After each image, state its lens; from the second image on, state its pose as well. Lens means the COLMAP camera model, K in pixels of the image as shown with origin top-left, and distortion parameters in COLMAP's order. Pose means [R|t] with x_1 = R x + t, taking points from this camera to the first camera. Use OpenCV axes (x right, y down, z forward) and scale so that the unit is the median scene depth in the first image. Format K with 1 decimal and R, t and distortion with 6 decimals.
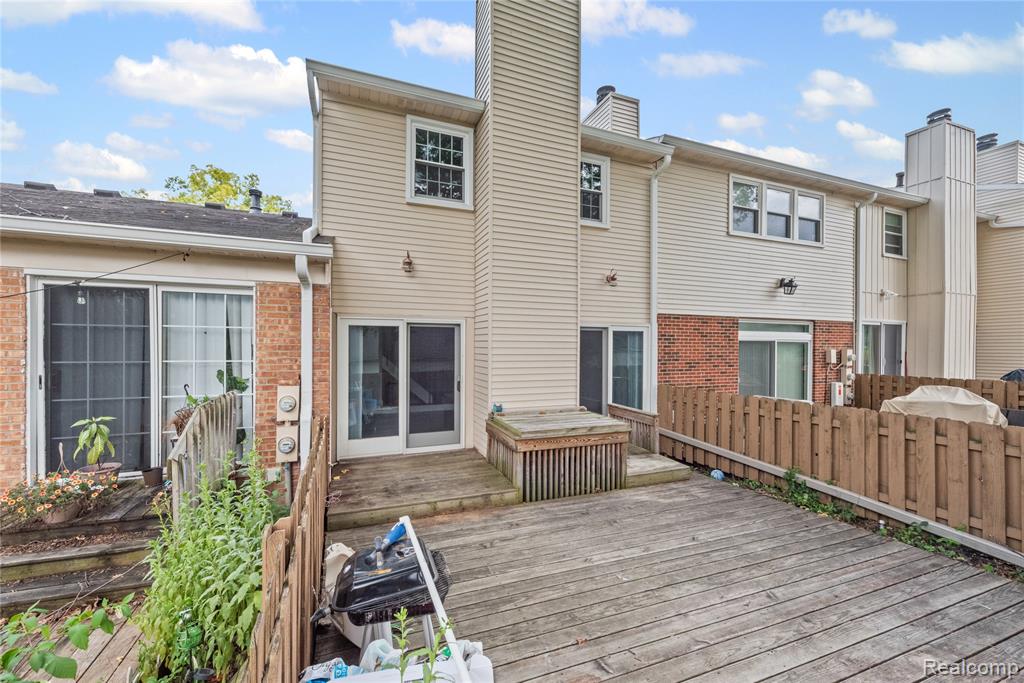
lens RADIAL K [[410.2, 0, 510.7], [0, 410.2, 349.4], [0, 0, 1]] dist [0.007764, -0.000198]
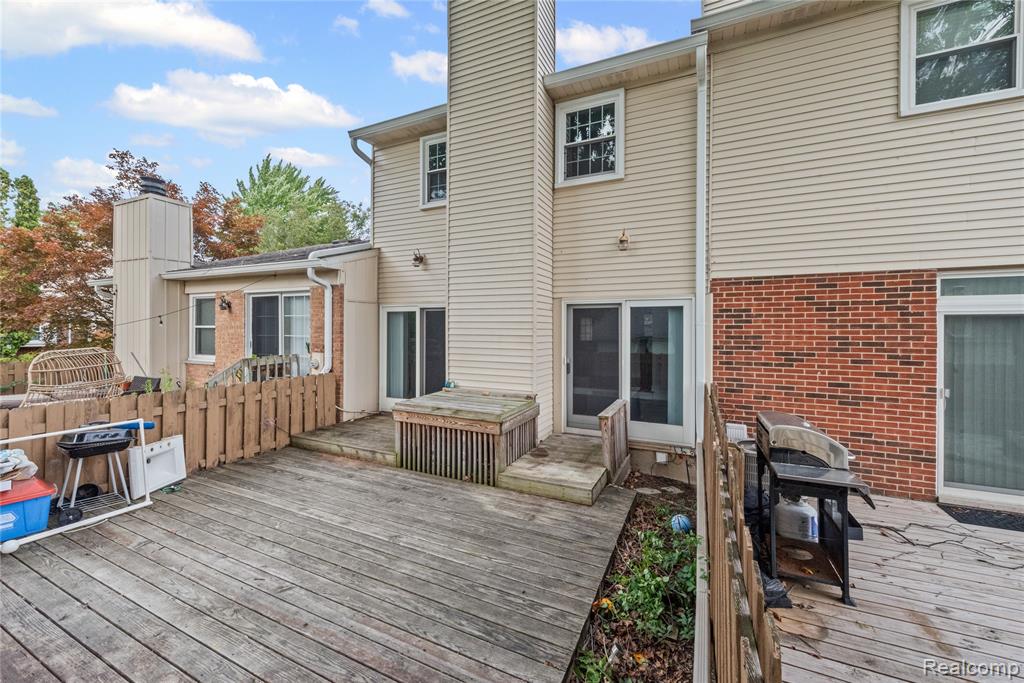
lens RADIAL K [[413.2, 0, 508.6], [0, 413.2, 332.0], [0, 0, 1]] dist [0.009644, -0.000101]
pose [[0.673626, 0.002630, -0.739068, 0.816460], [-0.007542, 0.999966, -0.003316, 0.007857], [0.739034, 0.007808, 0.673623, 0.361083]]
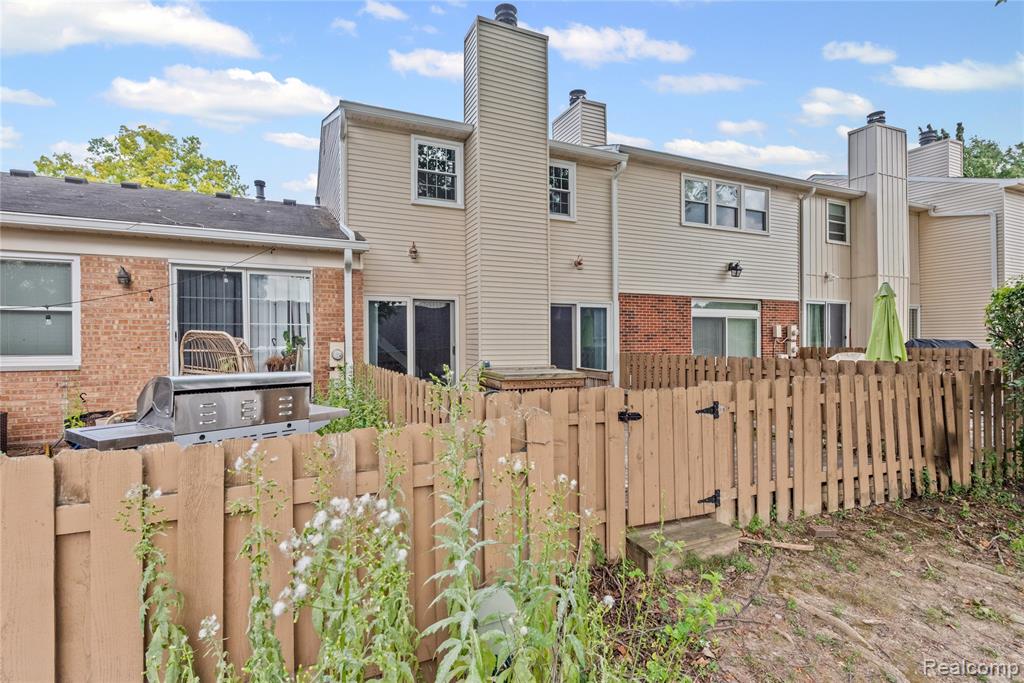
lens RADIAL K [[509.3, 0, 517.2], [0, 509.3, 339.0], [0, 0, 1]] dist [0.011647, 0.000291]
pose [[0.998437, -0.005144, 0.055654, -0.019759], [0.005608, 0.999951, -0.008192, 0.071500], [-0.055609, 0.008491, 0.998417, -0.567233]]
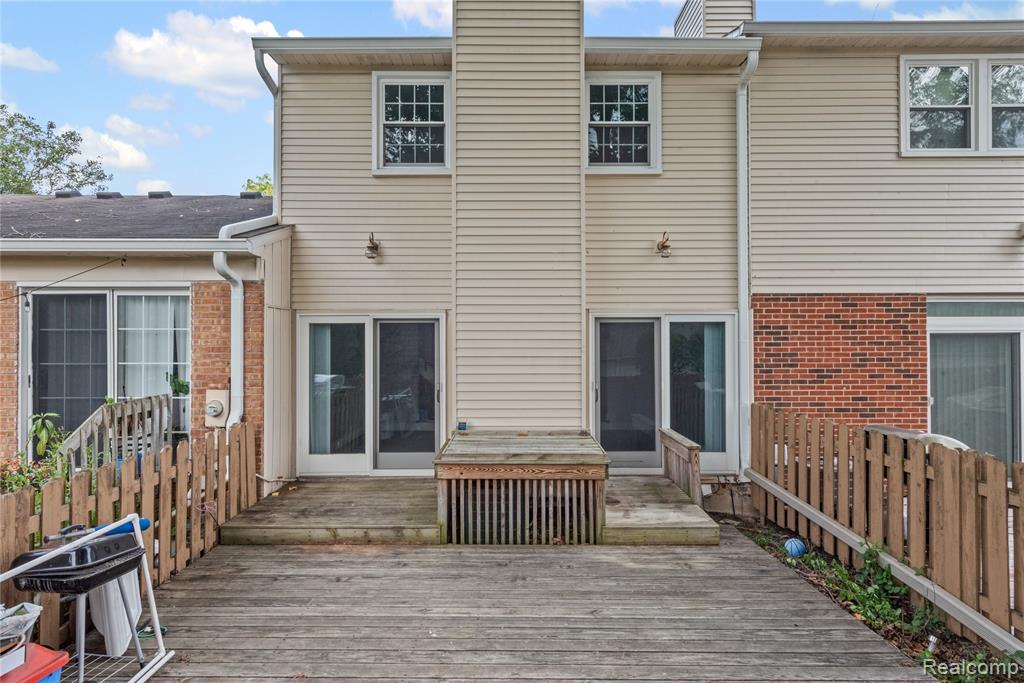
lens RADIAL K [[593.0, 0, 512.0], [0, 593.0, 341.5], [0, 0, 1]] dist [0.008597, -0.000687]
pose [[0.929683, -0.009426, -0.368241, 0.445258], [0.004496, 0.999888, -0.014244, -0.000087], [0.368334, 0.011587, 0.929621, -0.017629]]
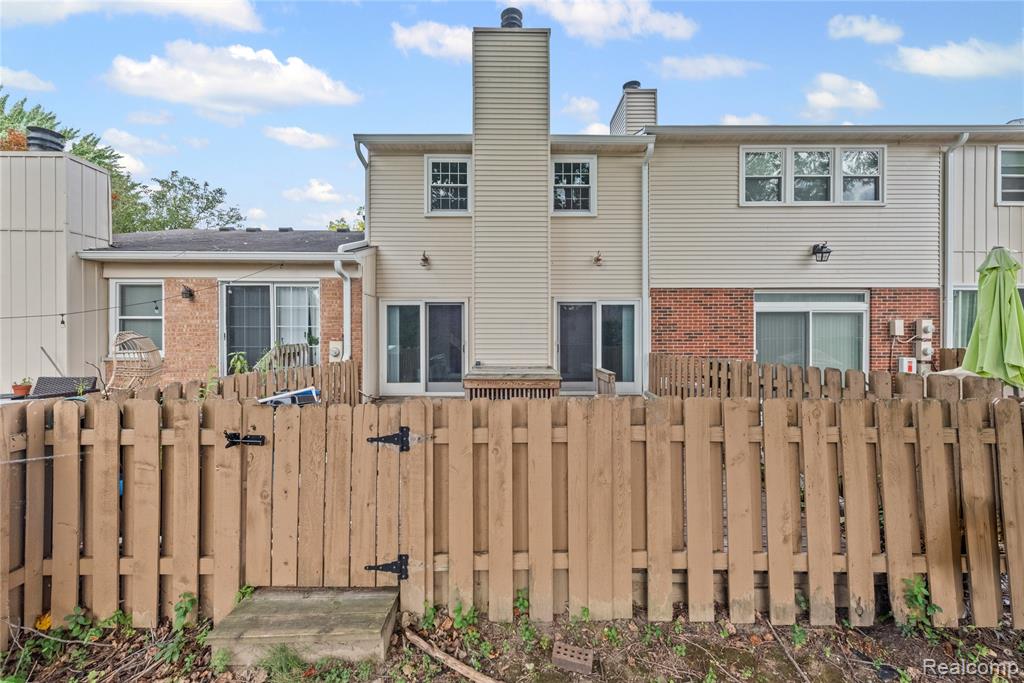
lens RADIAL K [[416.4, 0, 513.4], [0, 416.4, 341.9], [0, 0, 1]] dist [0.010375, -0.000371]
pose [[0.931961, -0.003853, -0.362538, 0.534065], [0.003268, 0.999992, -0.002229, 0.073320], [0.362543, 0.000893, 0.931966, -0.213362]]
